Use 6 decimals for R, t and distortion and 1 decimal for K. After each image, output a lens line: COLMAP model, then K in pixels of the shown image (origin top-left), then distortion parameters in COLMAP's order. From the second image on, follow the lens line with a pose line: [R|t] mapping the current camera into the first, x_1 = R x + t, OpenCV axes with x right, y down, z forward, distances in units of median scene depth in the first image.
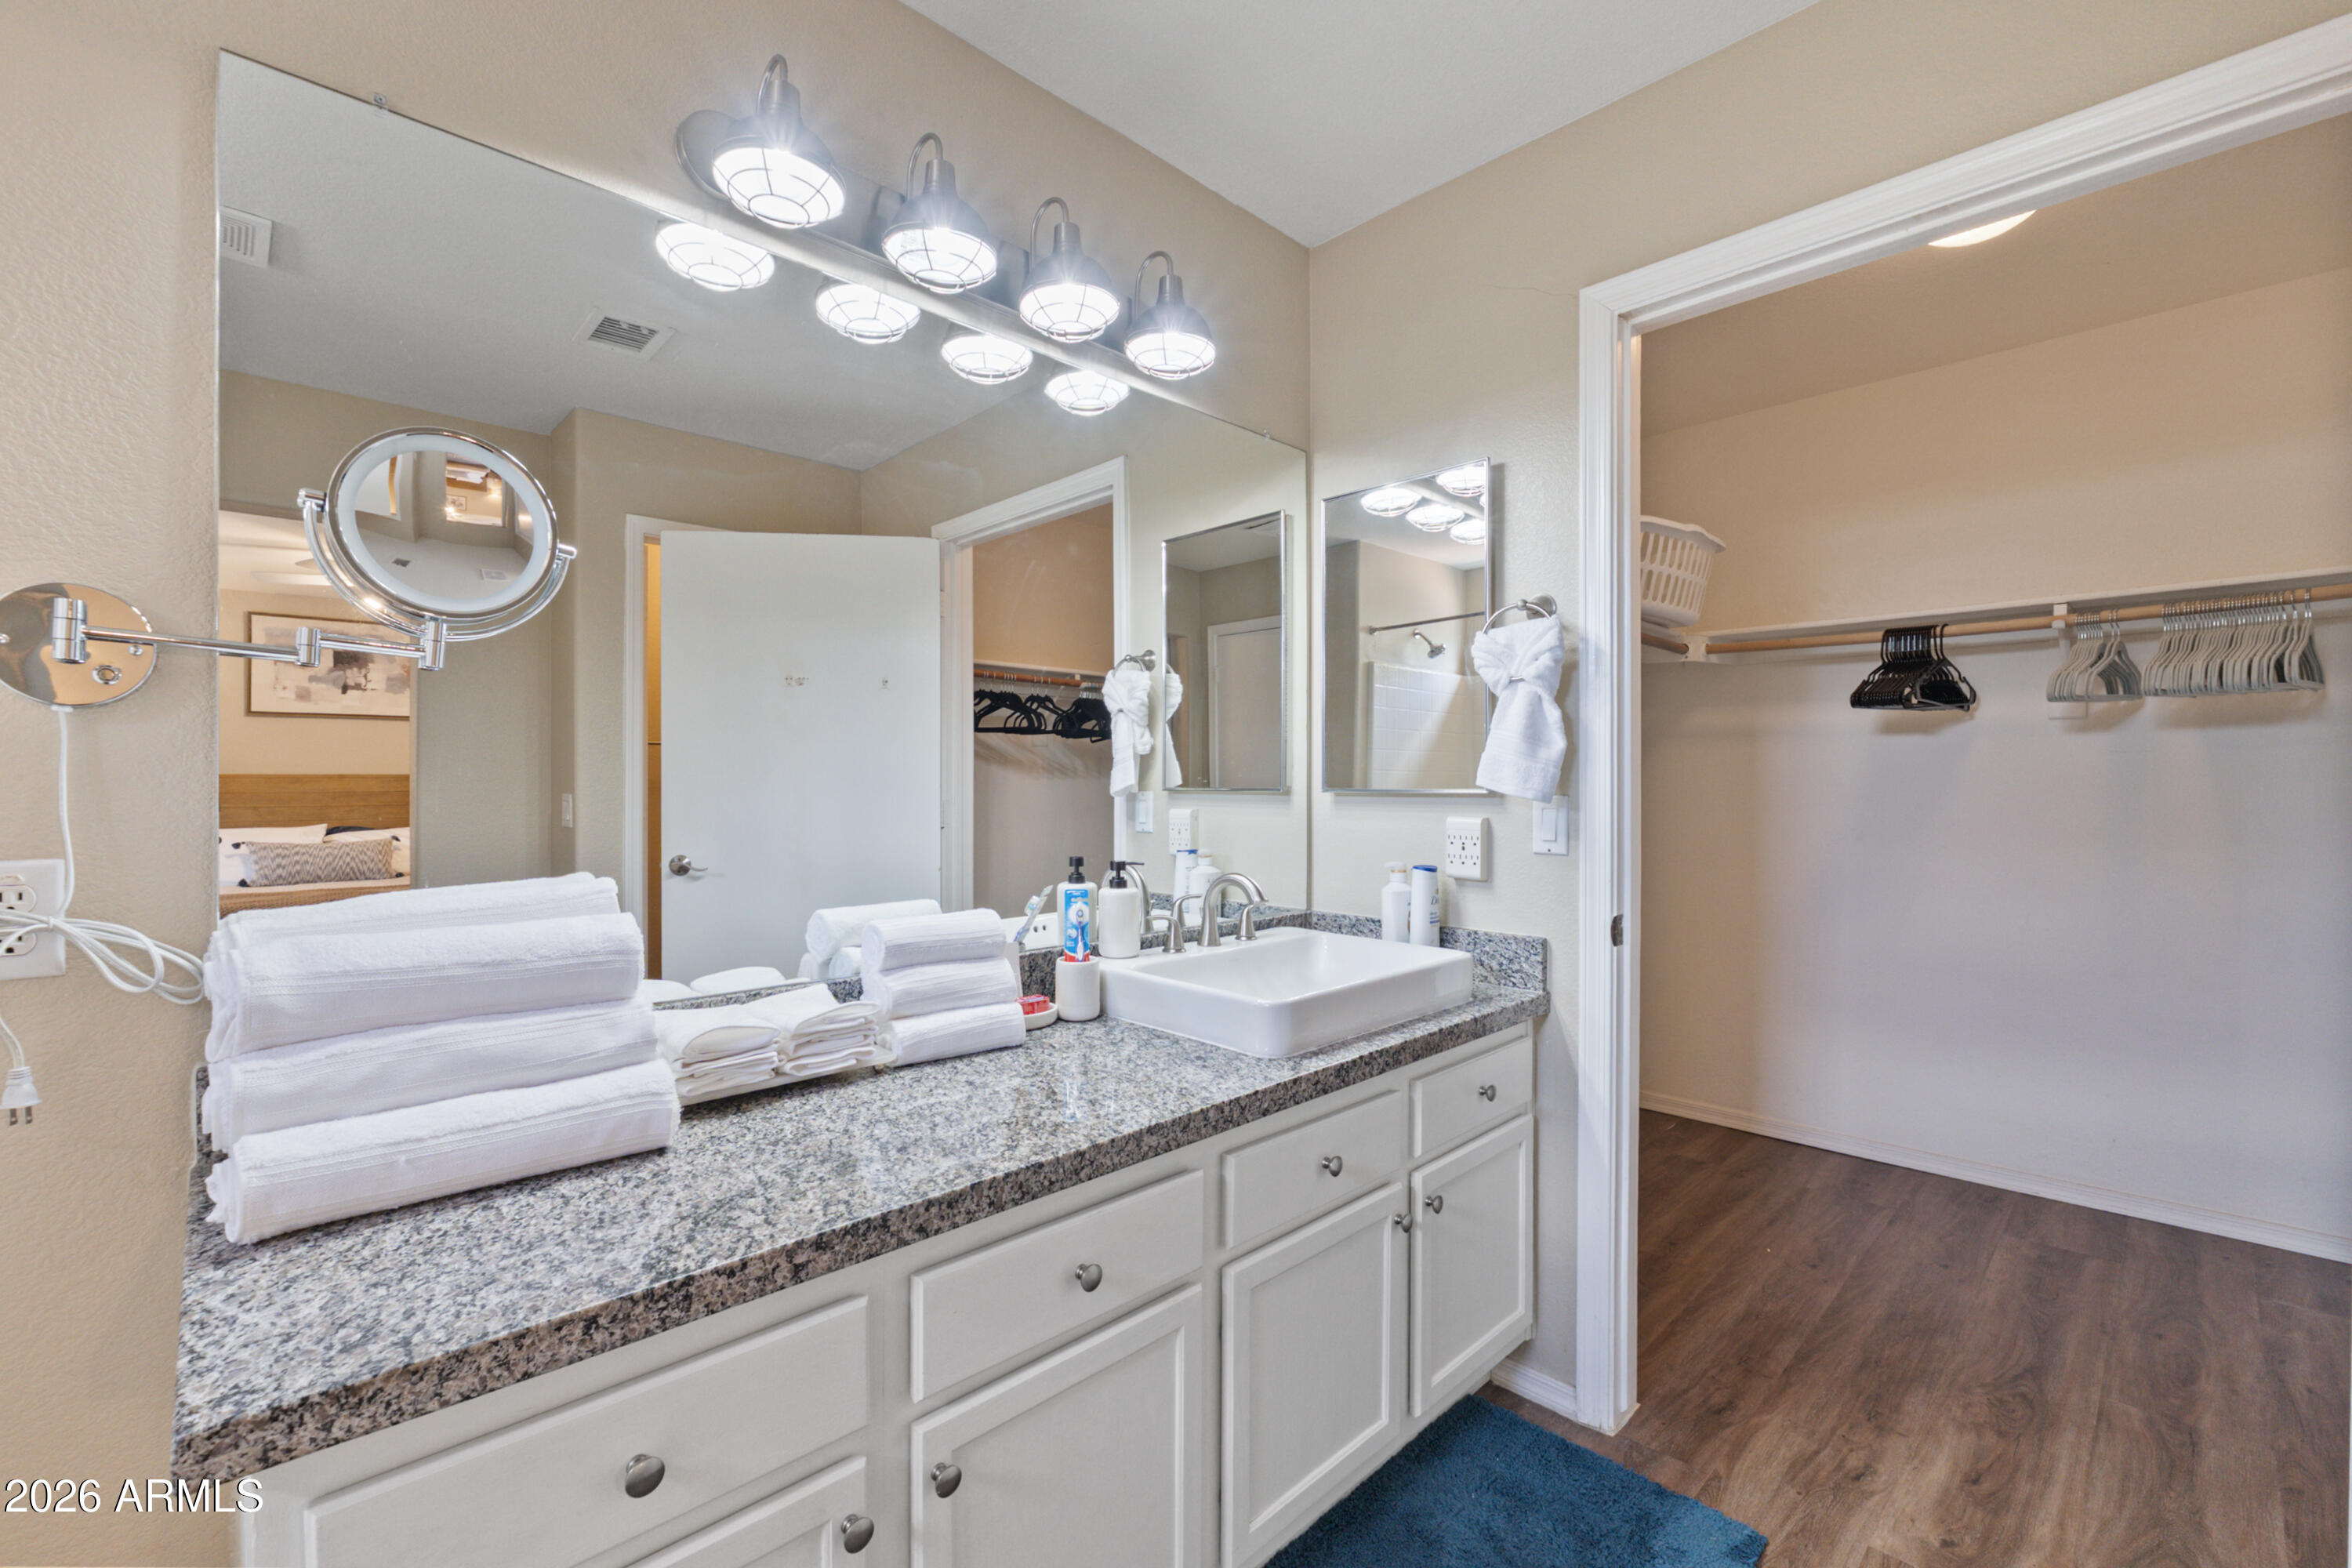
lens RADIAL K [[1003.4, 0, 1165.3], [0, 1003.4, 783.9], [0, 0, 1]] dist [-0.007229, -0.000416]
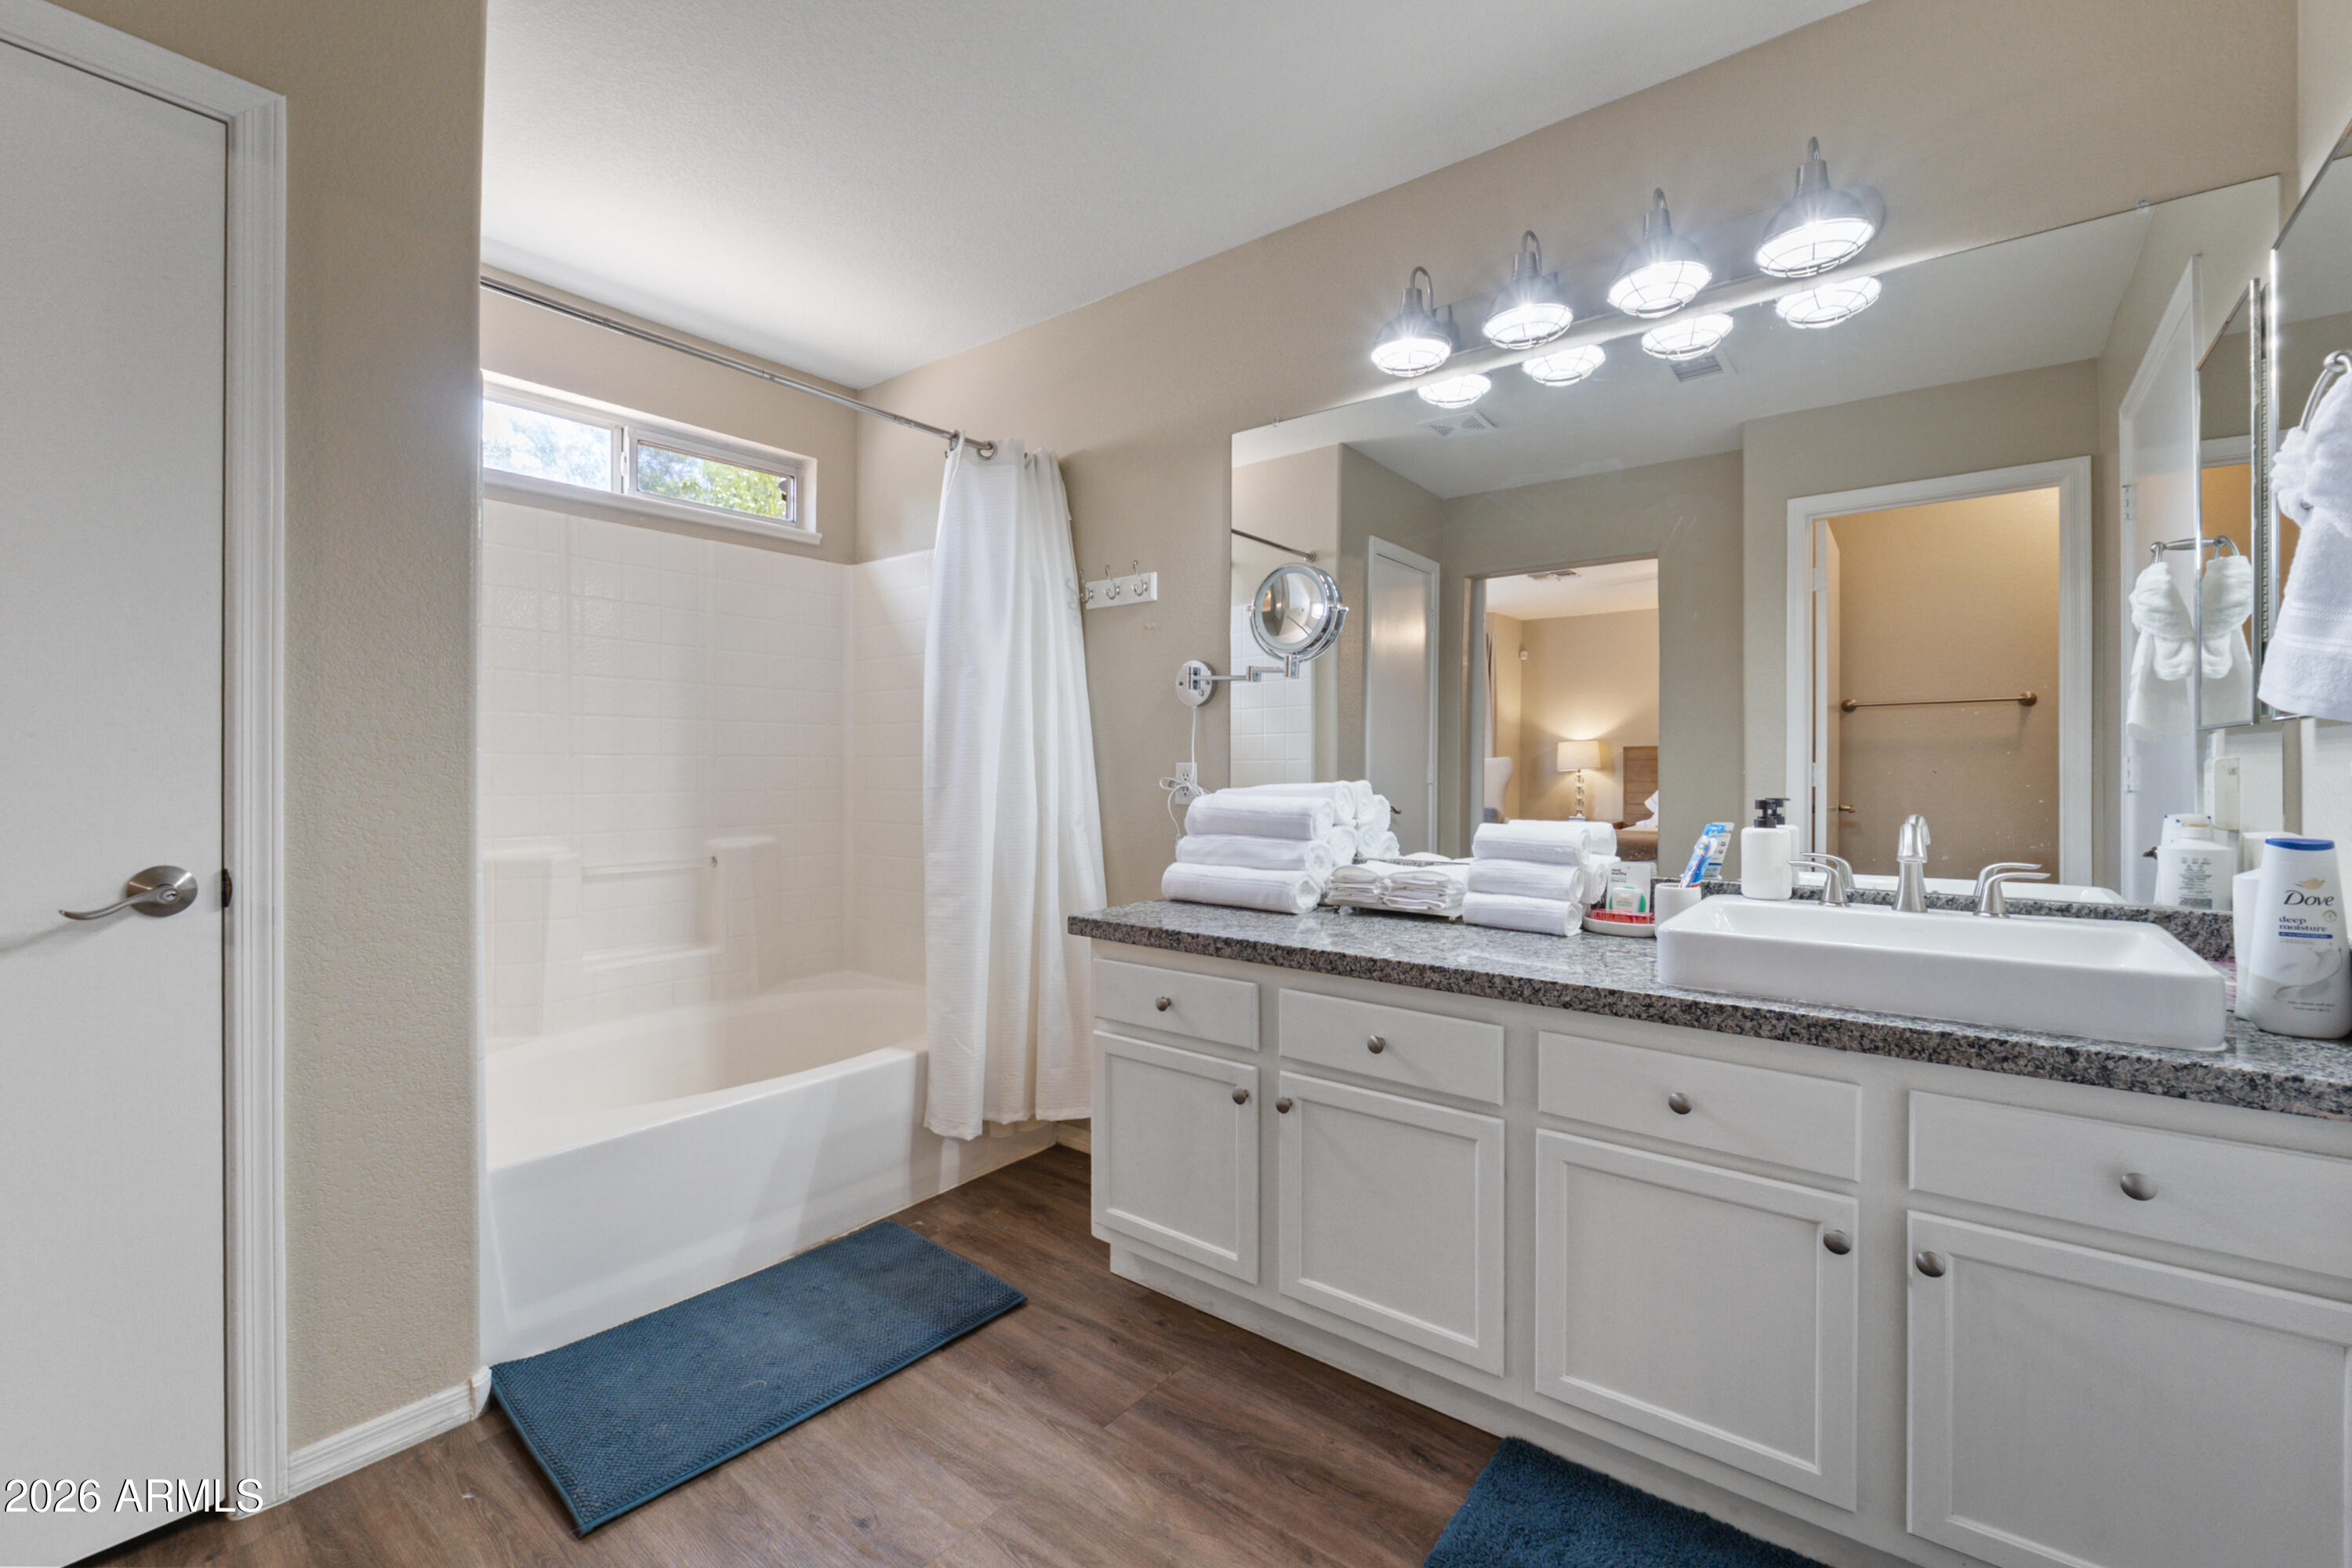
lens RADIAL K [[1003.4, 0, 1165.2], [0, 1003.4, 776.1], [0, 0, 1]] dist [-0.007229, -0.000416]
pose [[0.110791, 0.008531, -0.993807, 1.172716], [-0.003501, 0.999960, 0.008193, 0.065631], [0.993838, 0.002572, 0.110816, 0.436943]]
